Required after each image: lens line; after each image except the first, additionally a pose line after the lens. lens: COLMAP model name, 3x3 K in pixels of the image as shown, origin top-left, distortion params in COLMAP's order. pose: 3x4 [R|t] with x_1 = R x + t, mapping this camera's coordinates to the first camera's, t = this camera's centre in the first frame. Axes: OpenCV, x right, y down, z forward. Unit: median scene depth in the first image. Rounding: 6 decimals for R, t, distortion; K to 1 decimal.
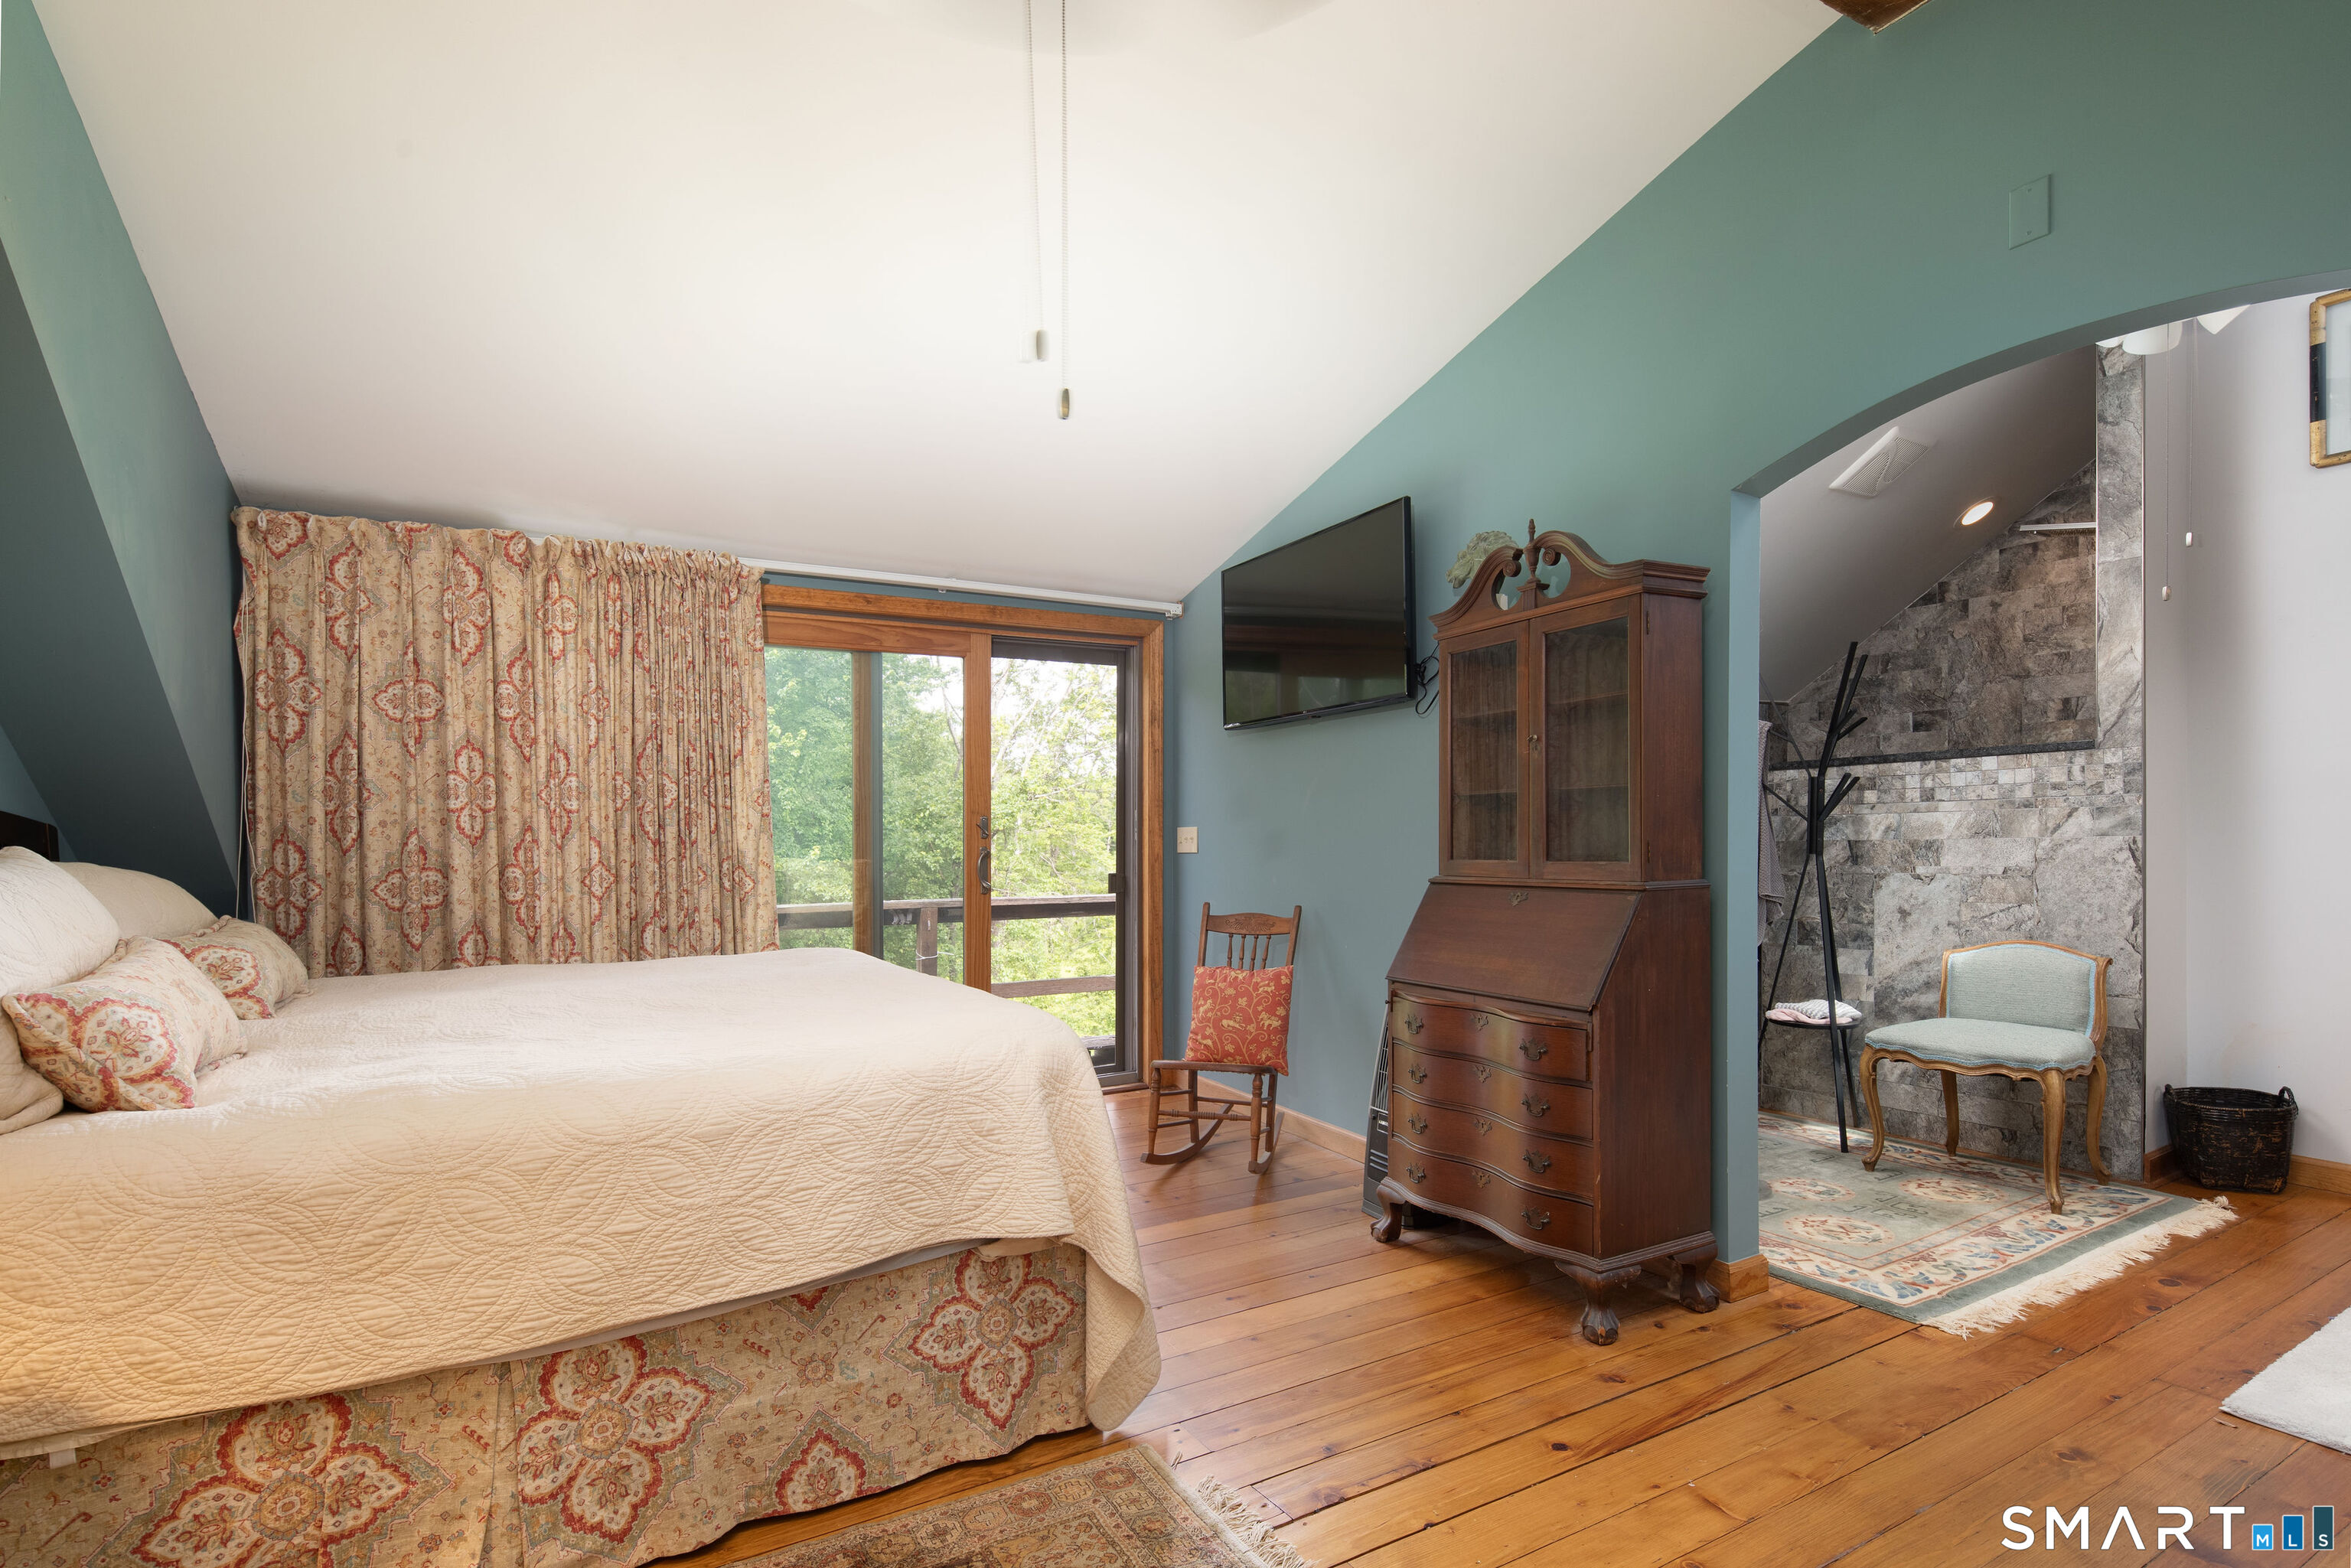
lens RADIAL K [[1131.7, 0, 1177.3], [0, 1131.7, 884.2], [0, 0, 1]] dist [-0.001533, -0.001715]
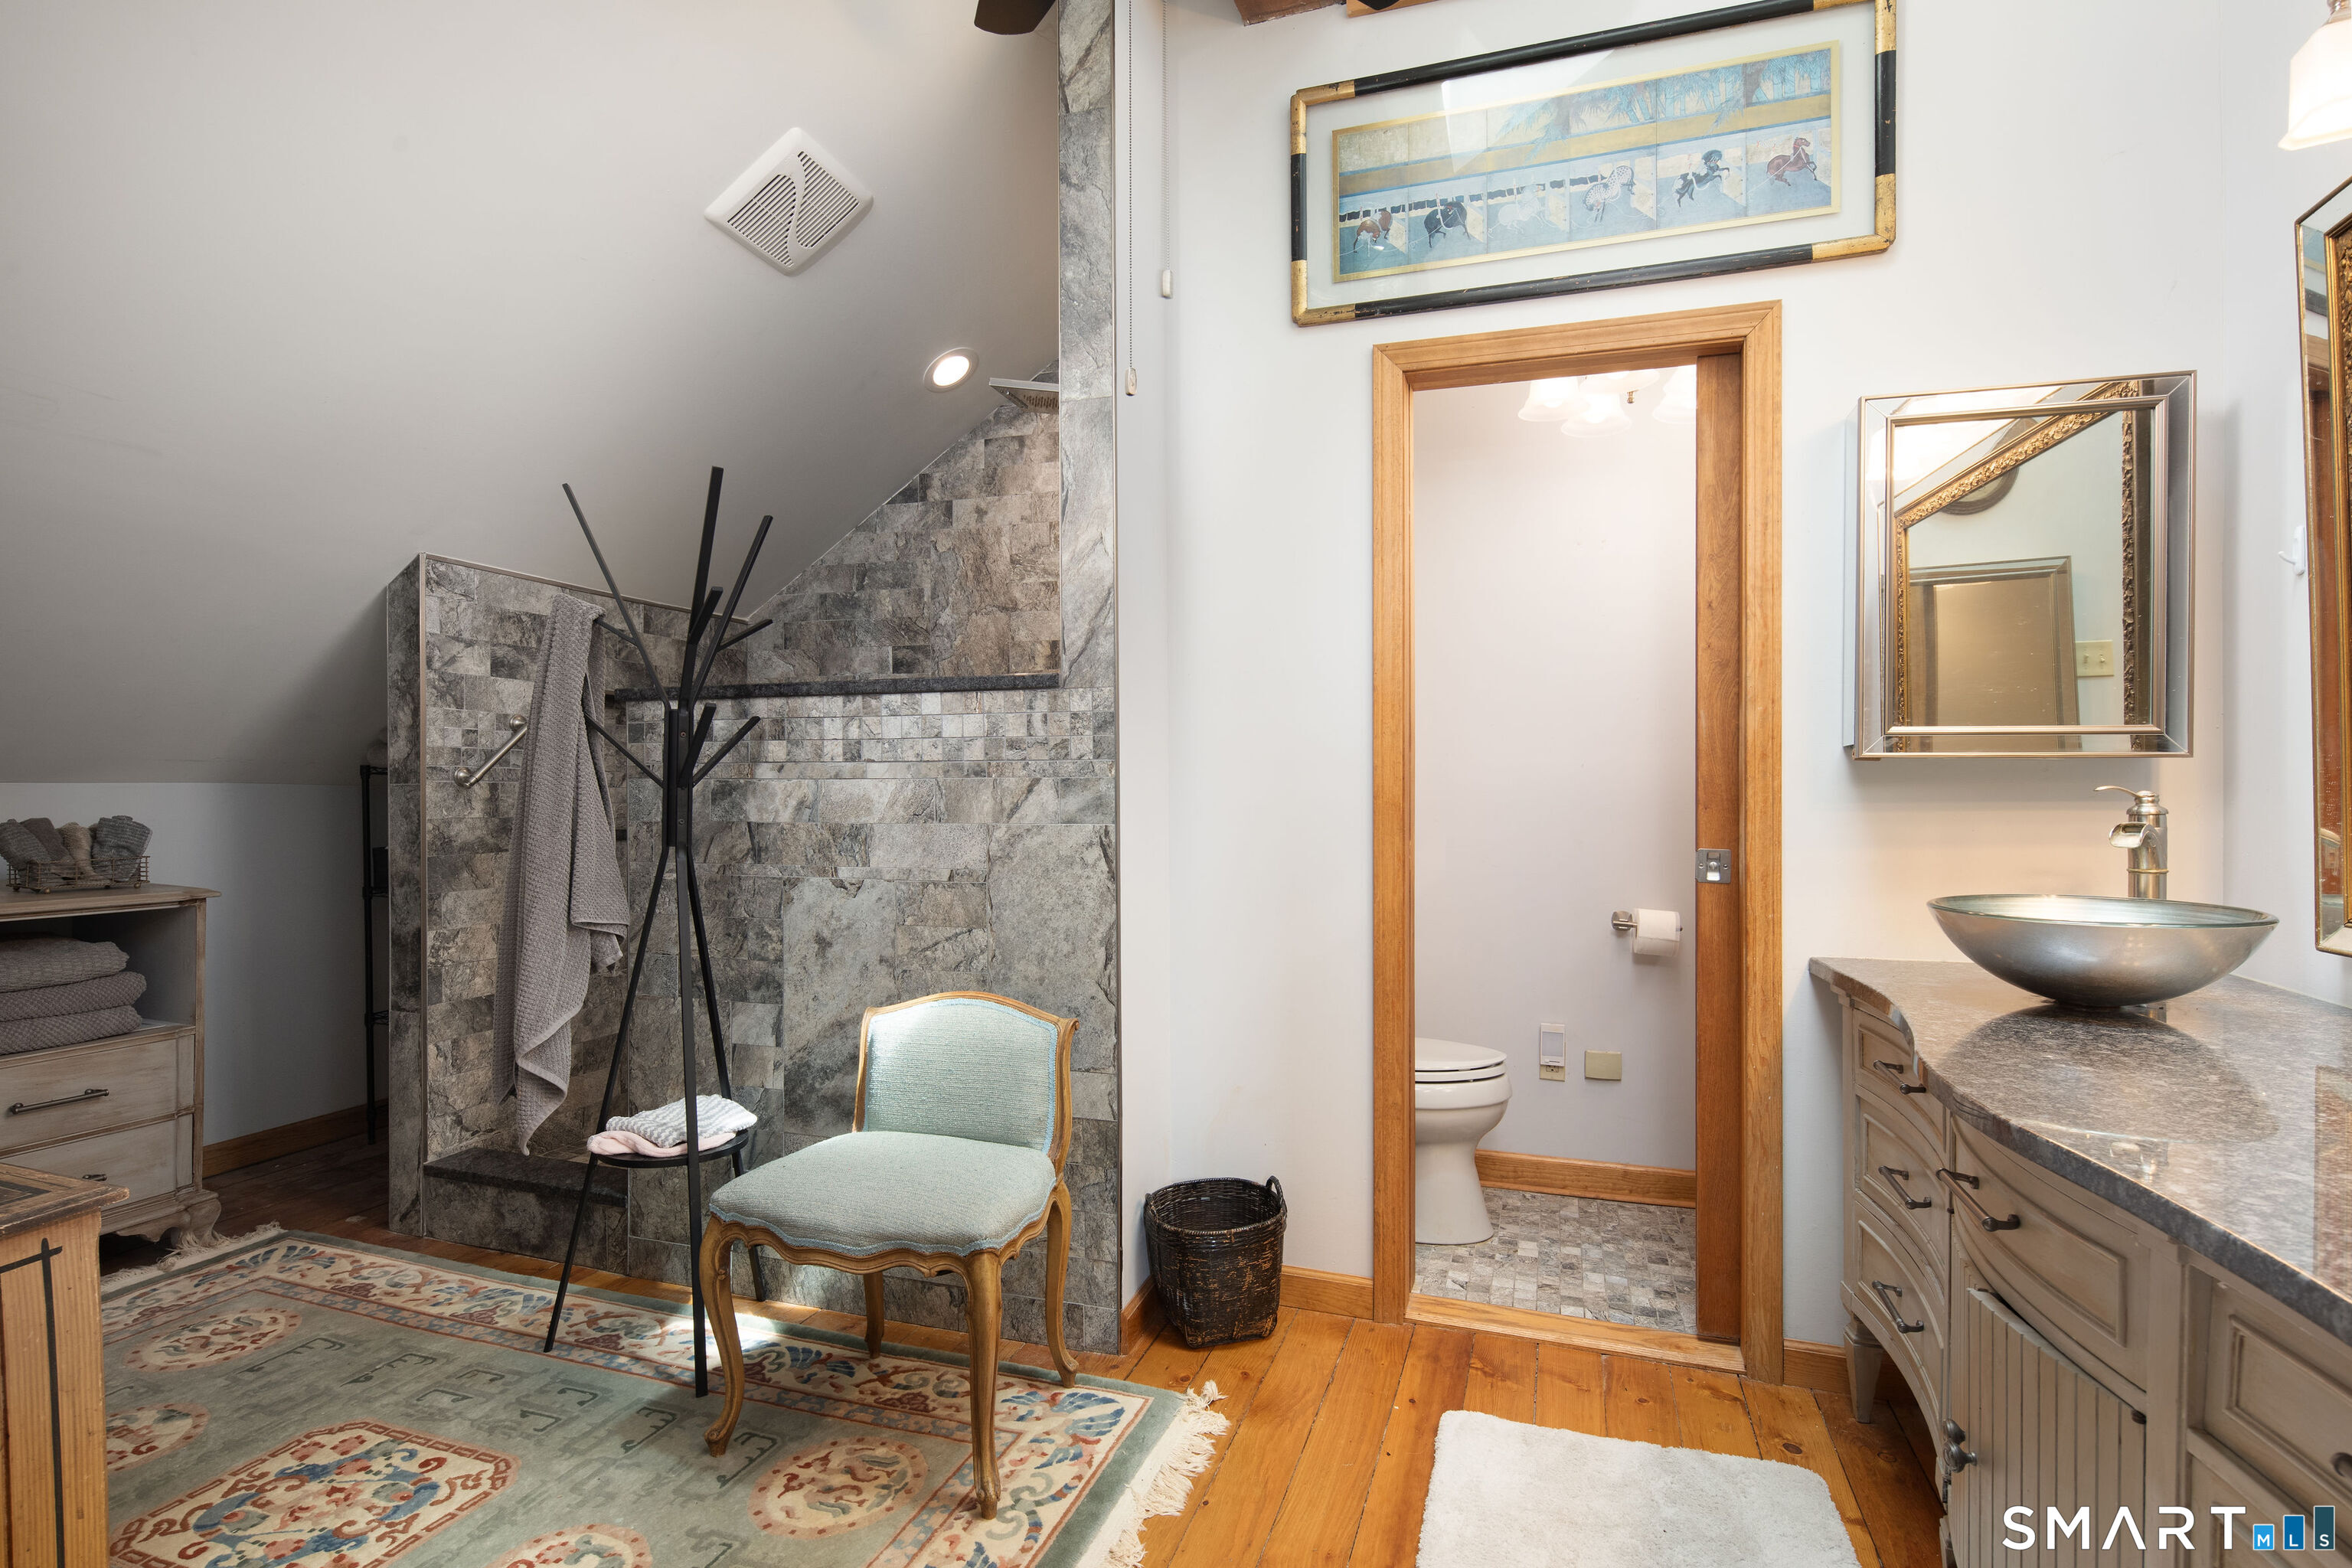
lens RADIAL K [[1132.2, 0, 1177.8], [0, 1132.2, 884.3], [0, 0, 1]] dist [-0.001533, -0.001715]
pose [[0.745847, -0.026361, 0.665596, 0.395059], [0.006726, 0.999464, 0.032047, -0.025708], [-0.666084, -0.019426, 0.745624, 0.432773]]
